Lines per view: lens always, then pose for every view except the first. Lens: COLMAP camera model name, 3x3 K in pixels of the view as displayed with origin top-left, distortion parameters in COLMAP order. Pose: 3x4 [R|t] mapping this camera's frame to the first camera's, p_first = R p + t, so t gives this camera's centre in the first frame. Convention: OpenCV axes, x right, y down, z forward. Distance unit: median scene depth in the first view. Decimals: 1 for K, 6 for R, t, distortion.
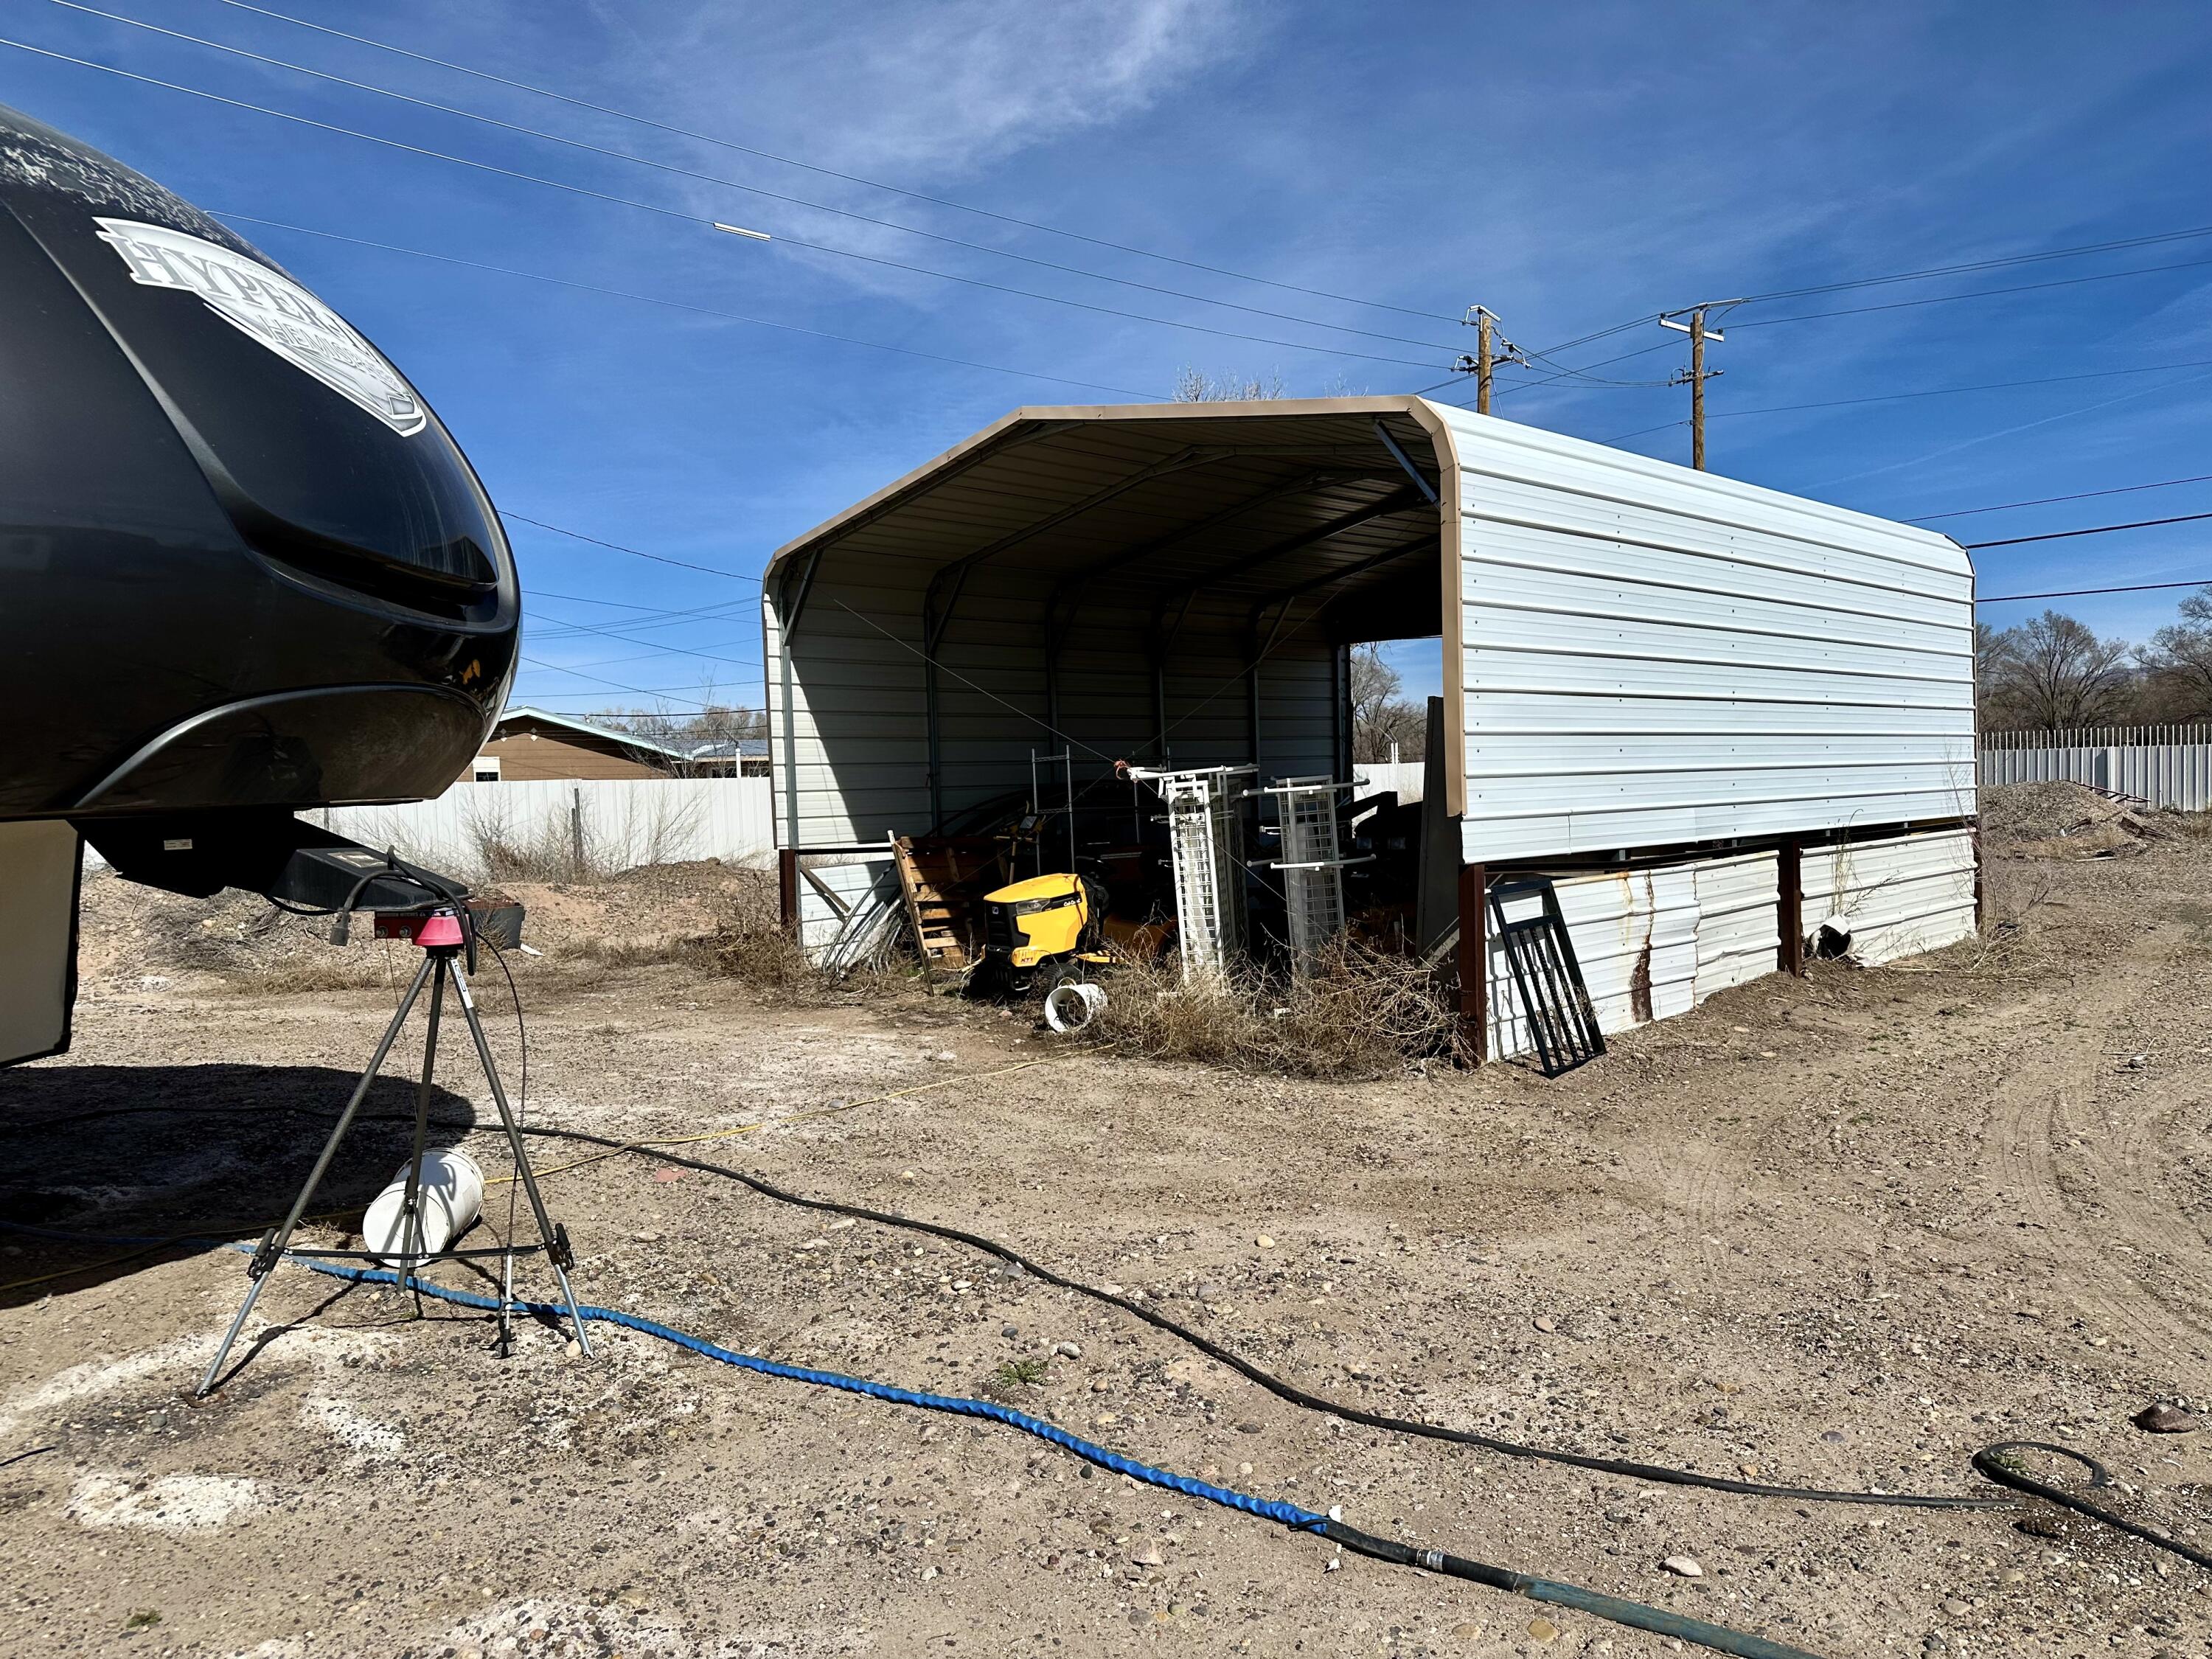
lens RADIAL K [[1570.4, 0, 1105.8], [0, 1570.4, 830.9], [0, 0, 1]] dist [0.018126, -0.027797]
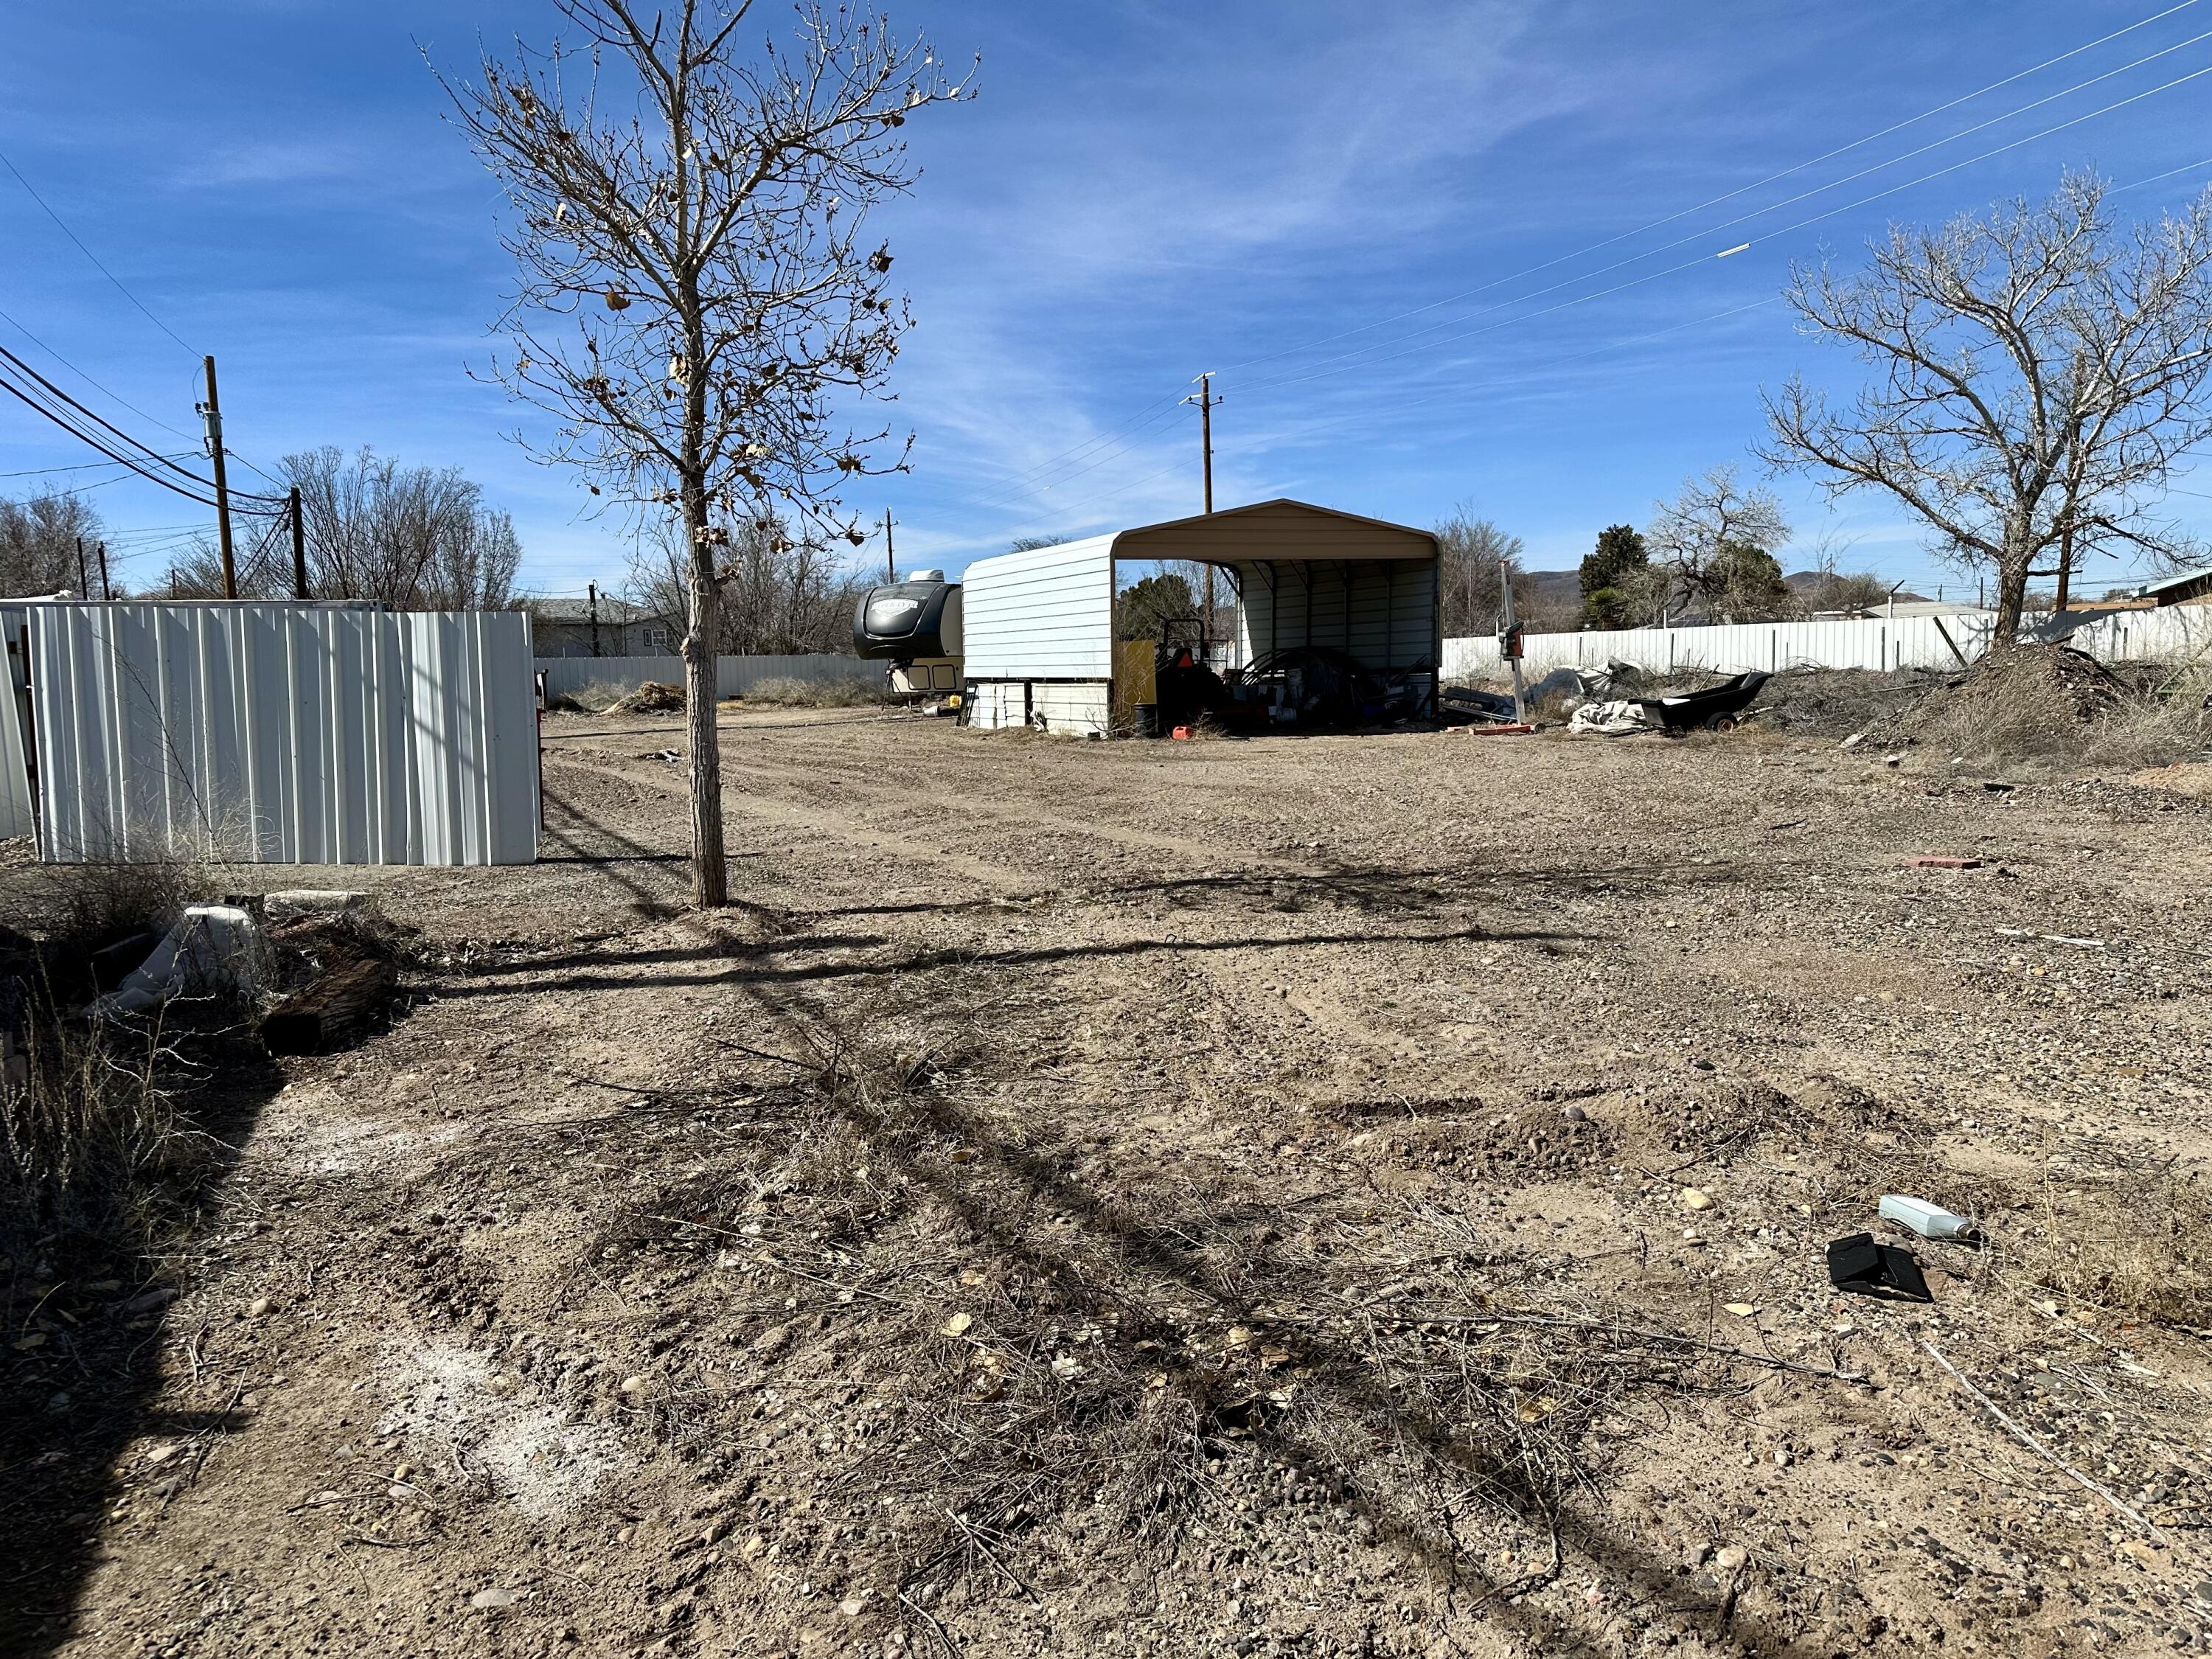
lens RADIAL K [[1570.4, 0, 1105.2], [0, 1570.4, 824.9], [0, 0, 1]] dist [0.018126, -0.027797]
pose [[-0.362172, 0.129486, -0.923073, 2.982898], [0.002906, 0.990456, 0.137798, -0.122659], [0.932107, 0.047224, -0.359092, 2.127535]]
